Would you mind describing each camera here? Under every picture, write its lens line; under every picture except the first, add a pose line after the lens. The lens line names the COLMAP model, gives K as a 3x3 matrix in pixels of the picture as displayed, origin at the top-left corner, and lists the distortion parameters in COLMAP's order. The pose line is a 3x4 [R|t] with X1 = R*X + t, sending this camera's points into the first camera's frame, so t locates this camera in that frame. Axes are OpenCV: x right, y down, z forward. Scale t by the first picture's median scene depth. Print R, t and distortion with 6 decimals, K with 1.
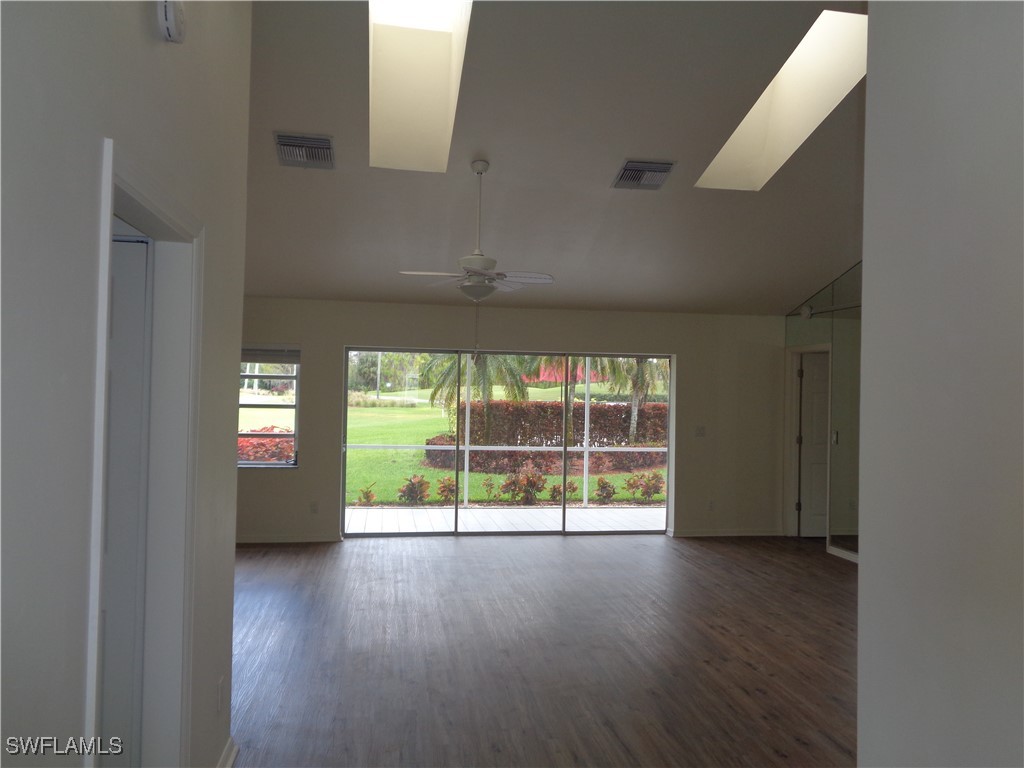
lens RADIAL K [[772.2, 0, 513.1], [0, 772.2, 381.5], [0, 0, 1]] dist [0.006479, 0.004639]
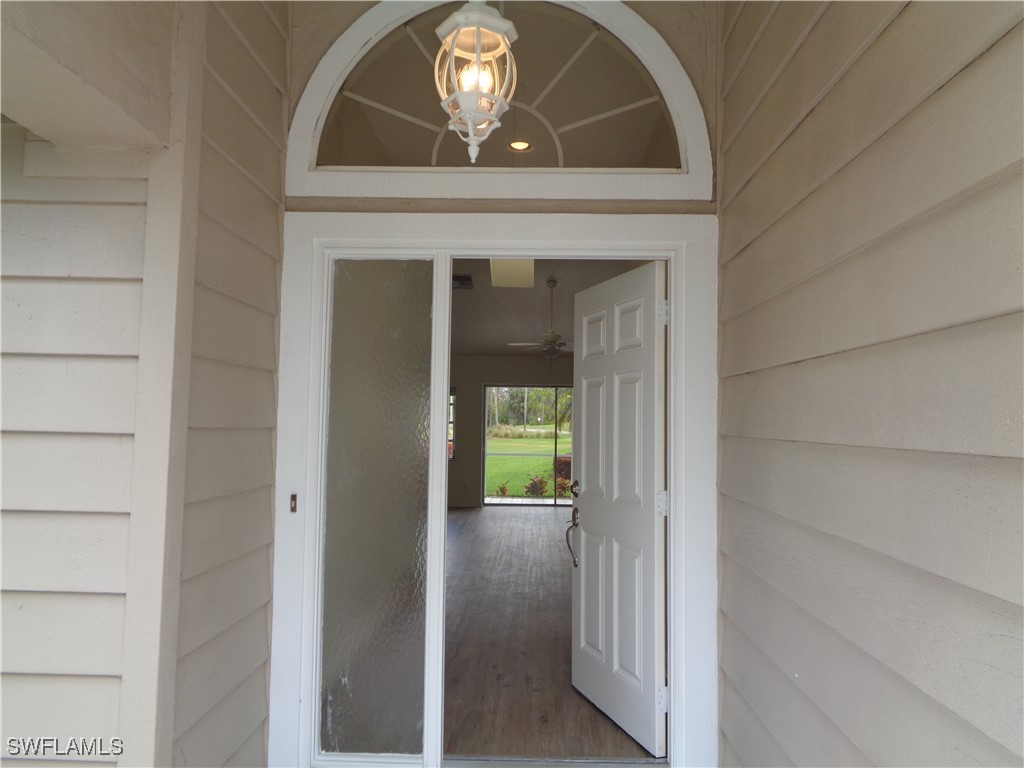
lens RADIAL K [[772.2, 0, 513.1], [0, 772.2, 381.5], [0, 0, 1]] dist [0.006479, 0.004639]
pose [[0.981116, -0.018345, -0.192547, 0.101398], [0.009644, 0.998893, -0.046033, 0.015316], [0.193178, 0.043307, 0.980208, -0.372423]]
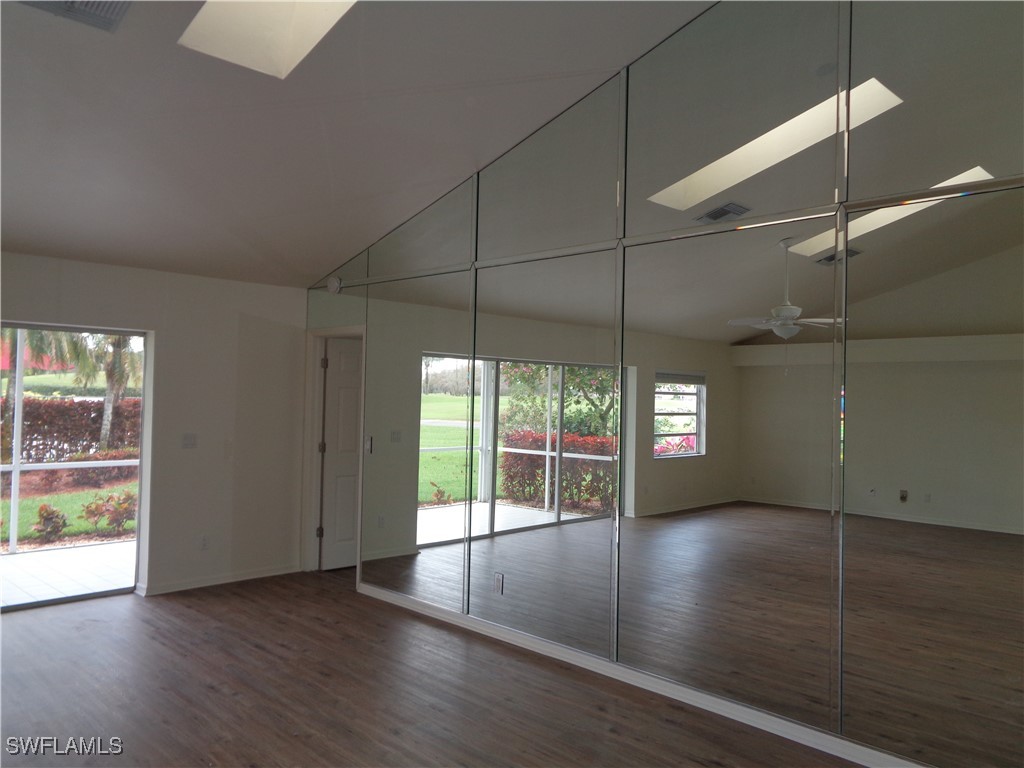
lens RADIAL K [[774.3, 0, 511.9], [0, 774.3, 386.4], [0, 0, 1]] dist [0.012095, 0.001346]
pose [[0.812968, 0.006945, 0.582267, 0.048877], [-0.015410, 0.999835, 0.009590, 0.001877], [-0.582105, -0.016769, 0.812941, 0.179895]]
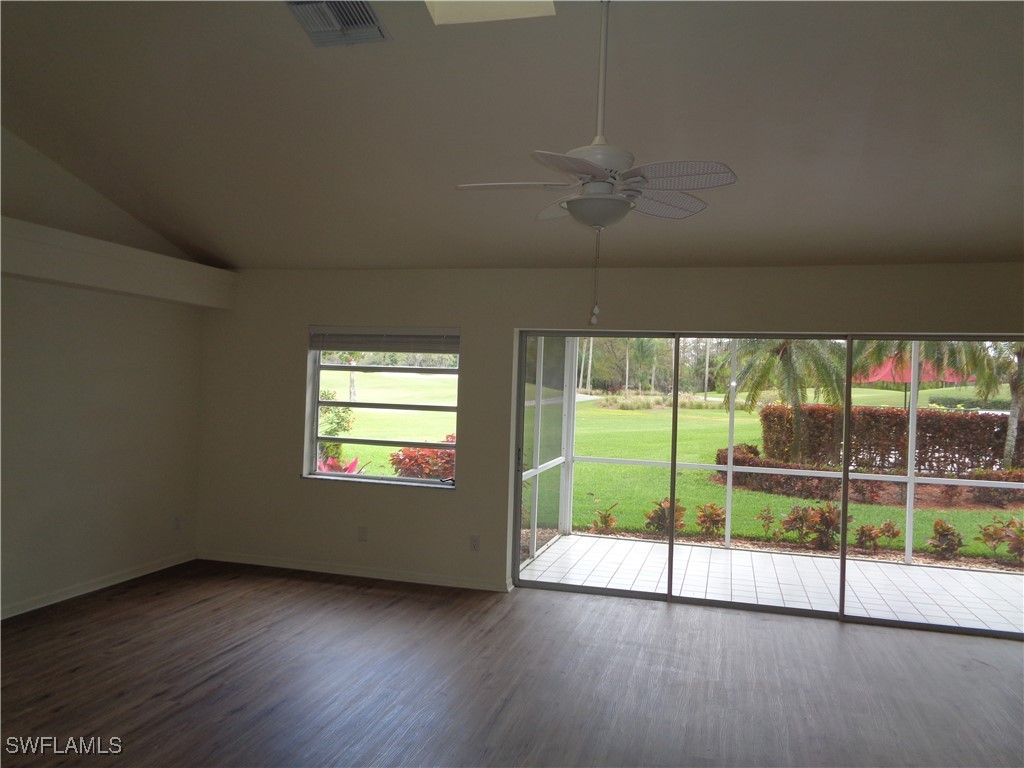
lens RADIAL K [[772.2, 0, 513.1], [0, 772.2, 381.5], [0, 0, 1]] dist [0.006479, 0.004639]
pose [[0.906142, 0.007548, -0.422907, 0.063660], [-0.007973, 0.999968, 0.000764, 0.002781], [0.422899, 0.002679, 0.906173, 0.220725]]
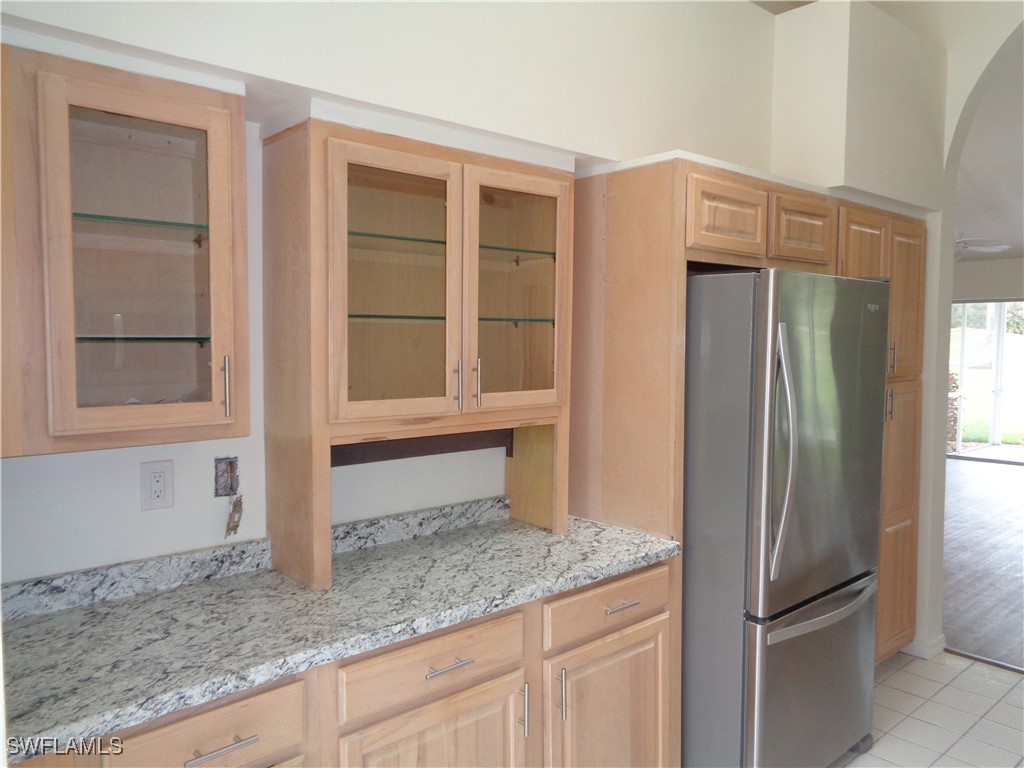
lens RADIAL K [[774.3, 0, 511.9], [0, 774.3, 386.4], [0, 0, 1]] dist [0.012095, 0.001346]
pose [[0.531227, 0.033107, -0.846582, 0.319781], [0.022878, 0.998311, 0.053396, 0.006408], [0.846920, -0.047733, 0.529573, -0.150479]]
